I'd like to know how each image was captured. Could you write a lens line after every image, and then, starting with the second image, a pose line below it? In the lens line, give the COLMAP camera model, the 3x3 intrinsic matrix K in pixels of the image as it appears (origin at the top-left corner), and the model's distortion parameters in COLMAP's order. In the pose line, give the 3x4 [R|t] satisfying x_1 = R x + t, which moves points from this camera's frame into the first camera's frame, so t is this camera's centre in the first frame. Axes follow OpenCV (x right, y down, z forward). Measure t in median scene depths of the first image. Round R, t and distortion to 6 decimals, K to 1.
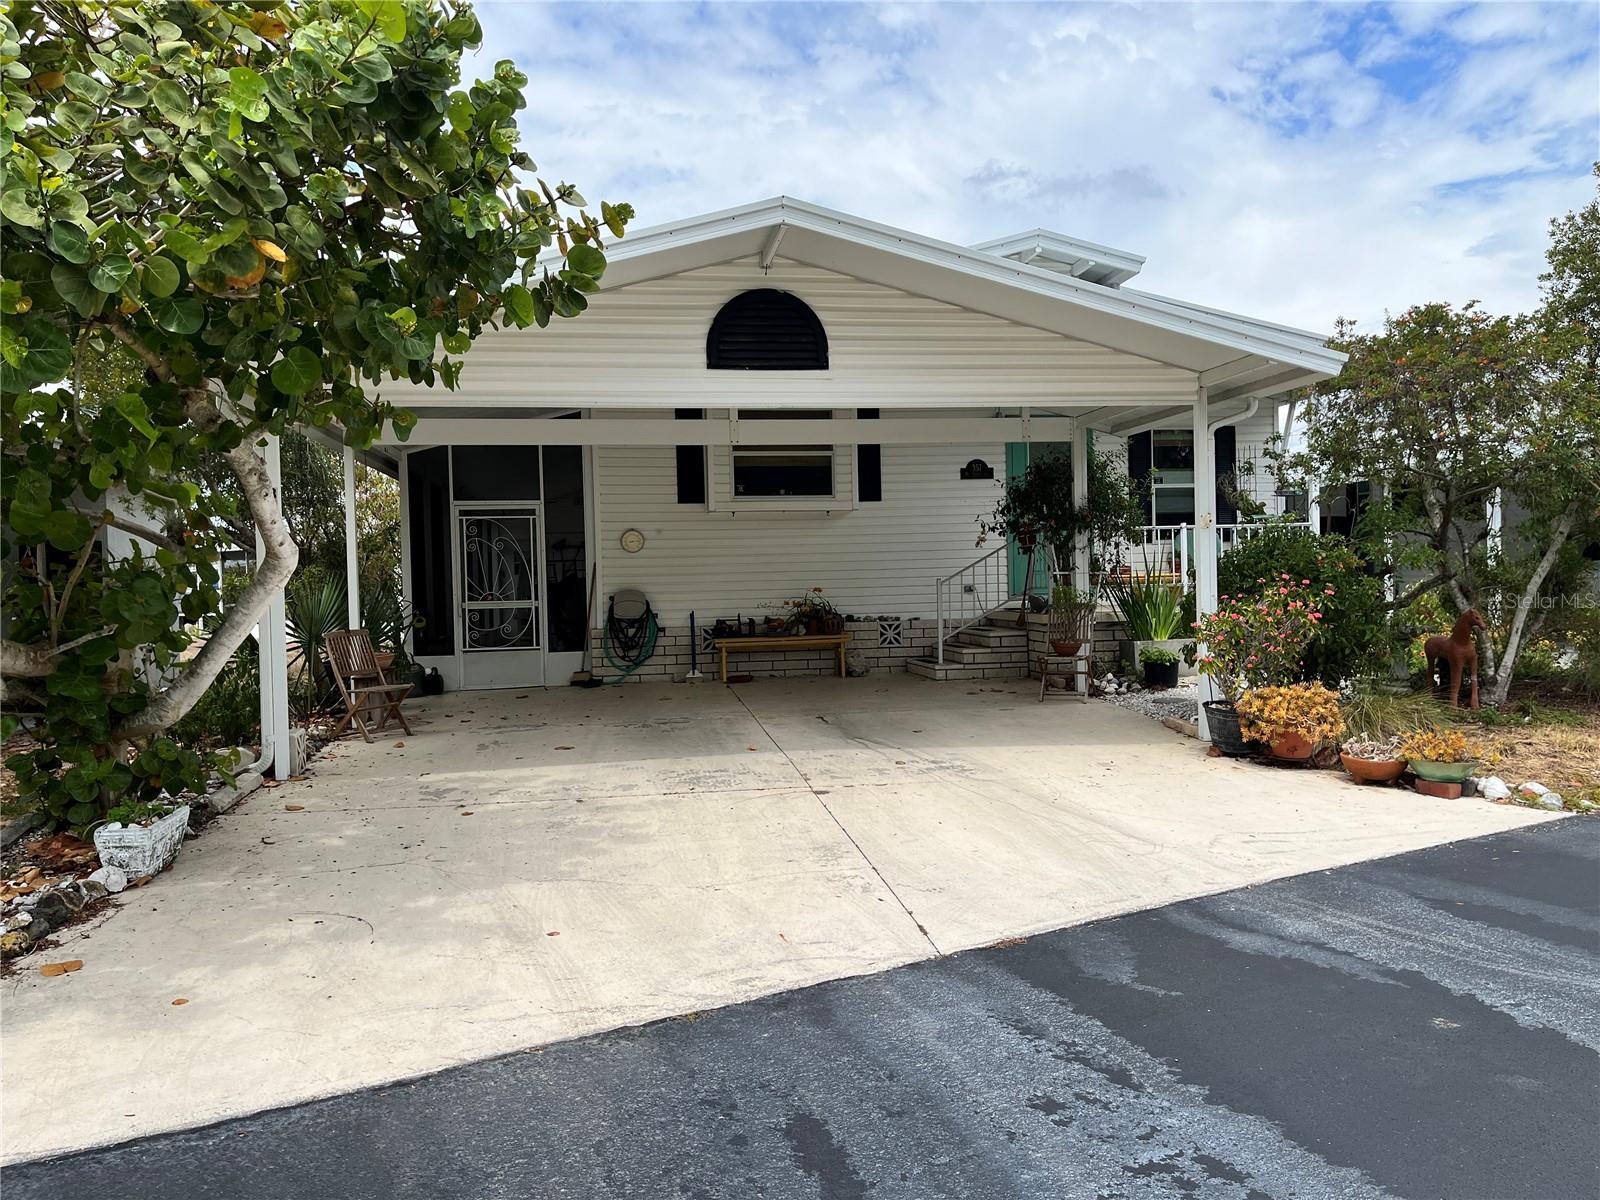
lens RADIAL K [[1208.0, 0, 808.3], [0, 1208.0, 603.1], [0, 0, 1]] dist [0.013871, -0.025546]
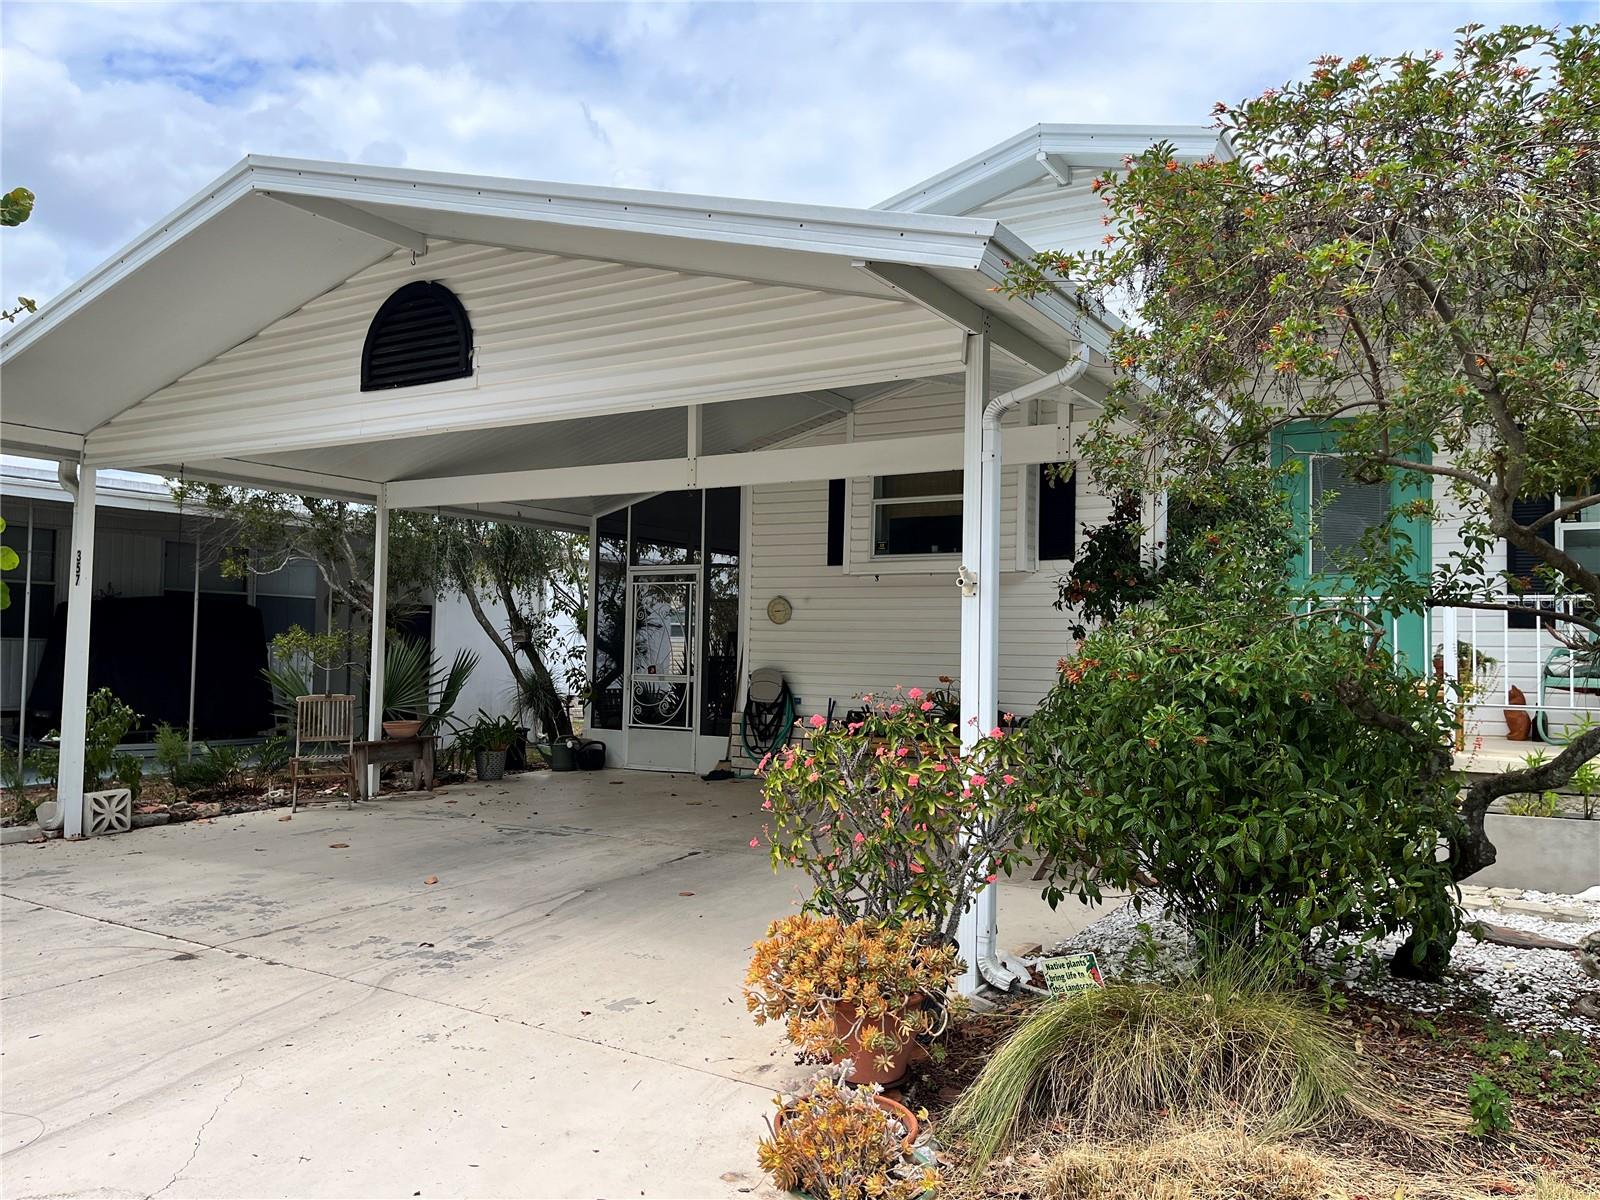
lens RADIAL K [[1208.0, 0, 799.3], [0, 1208.0, 598.0], [0, 0, 1]] dist [0.013871, -0.025546]
pose [[0.765479, 0.003391, -0.643452, 0.411937], [-0.045082, 0.997811, -0.048372, -0.019999], [0.641880, 0.066036, 0.763956, 0.365968]]
